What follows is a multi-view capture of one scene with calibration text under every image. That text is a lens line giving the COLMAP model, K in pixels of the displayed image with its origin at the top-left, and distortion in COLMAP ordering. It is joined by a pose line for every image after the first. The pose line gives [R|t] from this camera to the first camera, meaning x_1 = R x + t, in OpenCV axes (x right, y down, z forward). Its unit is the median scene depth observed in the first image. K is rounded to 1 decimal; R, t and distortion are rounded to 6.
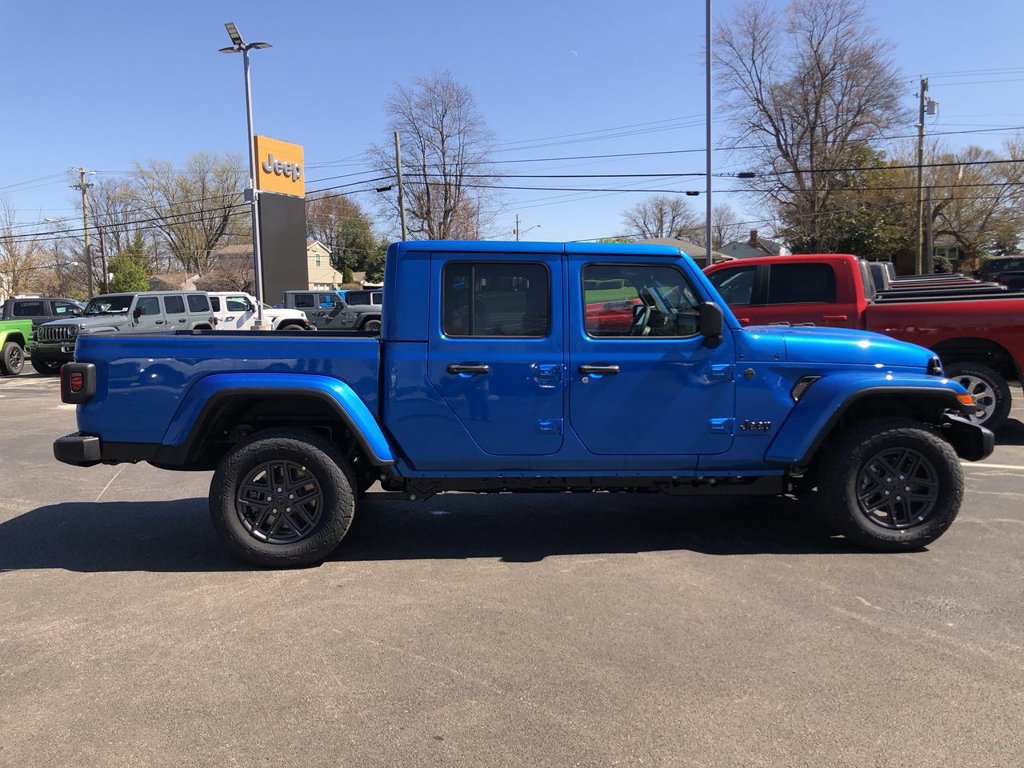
lens RADIAL K [[835.3, 0, 525.8], [0, 835.3, 384.0], [0, 0, 1]] dist [0.008665, -0.002371]
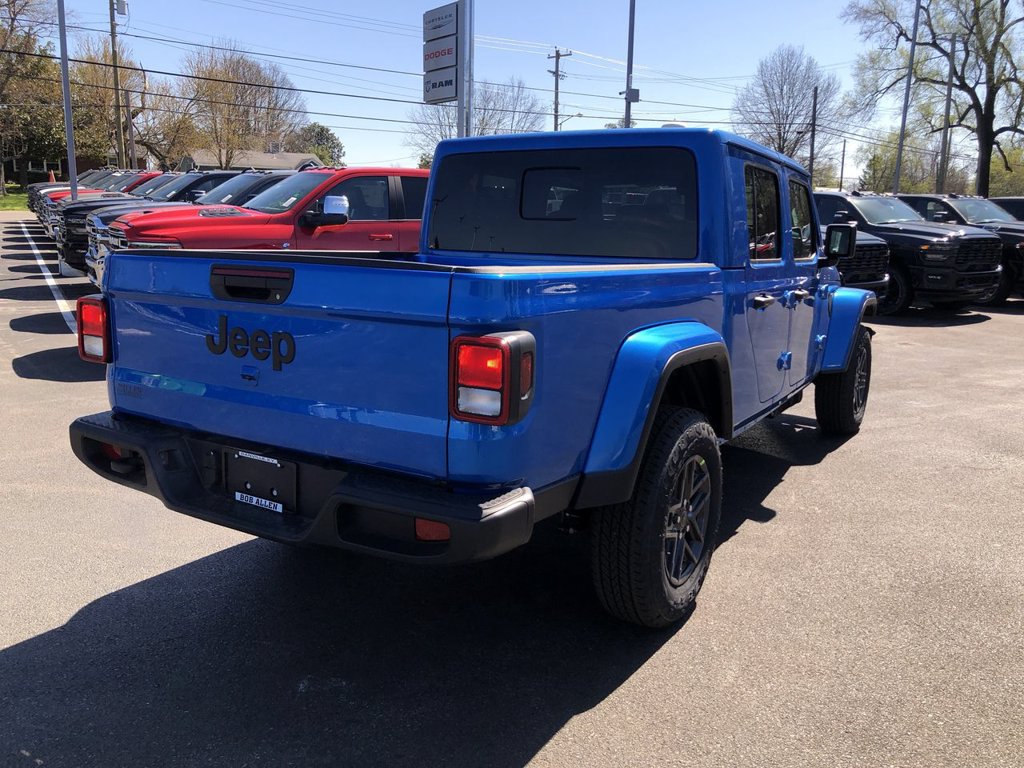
lens RADIAL K [[841.3, 0, 515.3], [0, 841.3, 361.5], [0, 0, 1]] dist [0.023813, -0.014968]
pose [[0.556218, -0.107997, 0.823989, -0.305112], [0.045129, 0.993982, 0.099814, -0.018009], [-0.829810, -0.018333, 0.557744, 0.256132]]
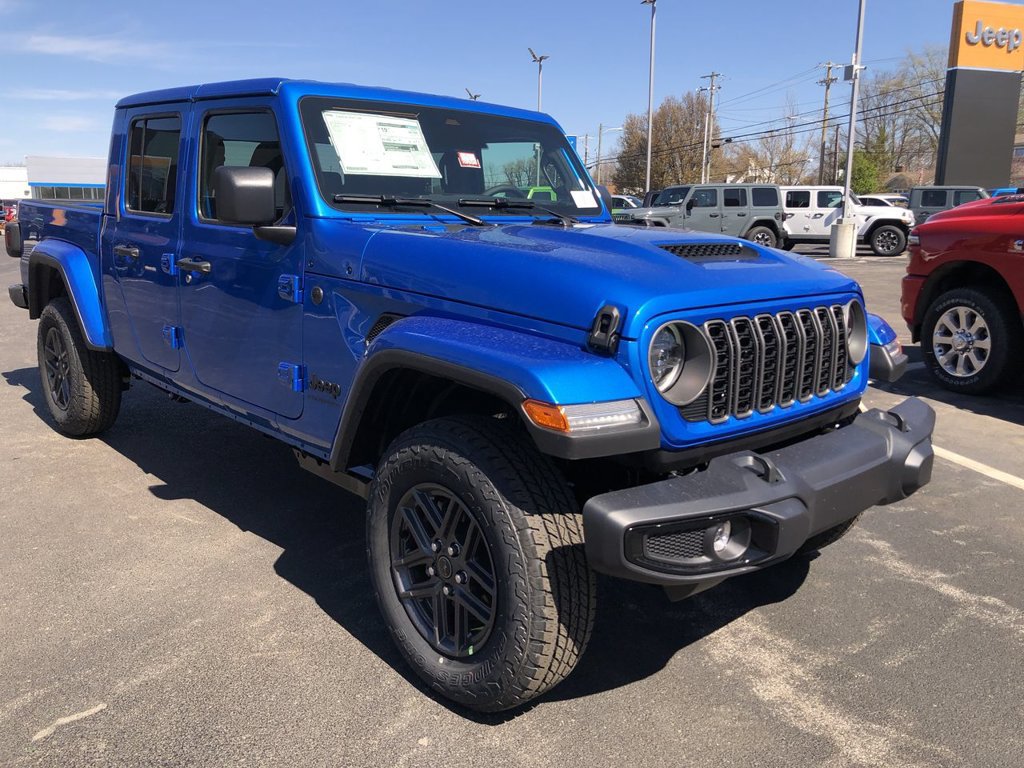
lens RADIAL K [[840.6, 0, 512.0], [0, 840.6, 384.0], [0, 0, 1]] dist [0.014771, -0.004571]
pose [[0.641394, 0.185916, -0.744345, 0.284989], [-0.098914, 0.982136, 0.160077, -0.020880], [0.760809, -0.029046, 0.648326, 0.256554]]
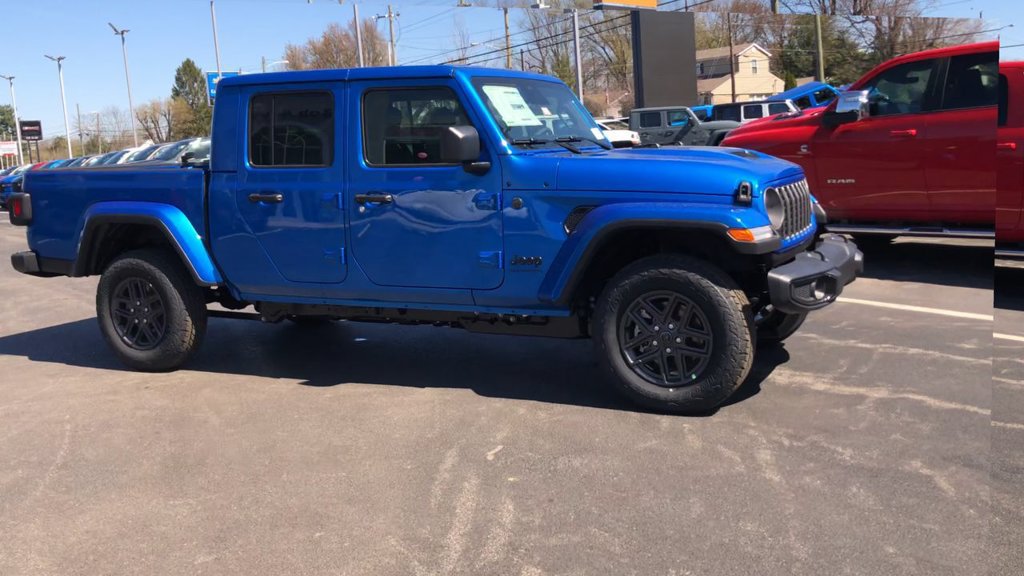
lens RADIAL K [[986.1, 0, 529.9], [0, 986.1, 285.5], [0, 0, 1]] dist [0.017908, -0.005283]
pose [[0.877895, 0.041391, -0.477060, 0.282381], [-0.006695, 0.997221, 0.074201, -0.000872], [0.478806, -0.061947, 0.875733, 0.022666]]
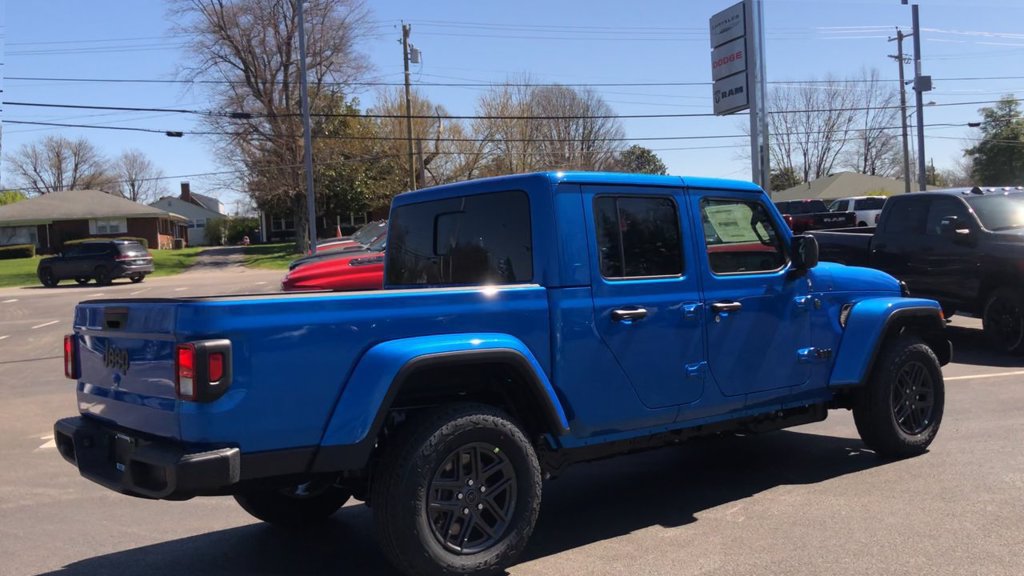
lens RADIAL K [[1026.1, 0, 555.1], [0, 1026.1, 275.9], [0, 0, 1]] dist [0.048142, -0.141985]
pose [[0.797057, -0.036919, 0.602775, -0.273165], [0.093225, 0.993687, -0.062411, 0.000898], [-0.596665, 0.105939, 0.795467, 0.058601]]
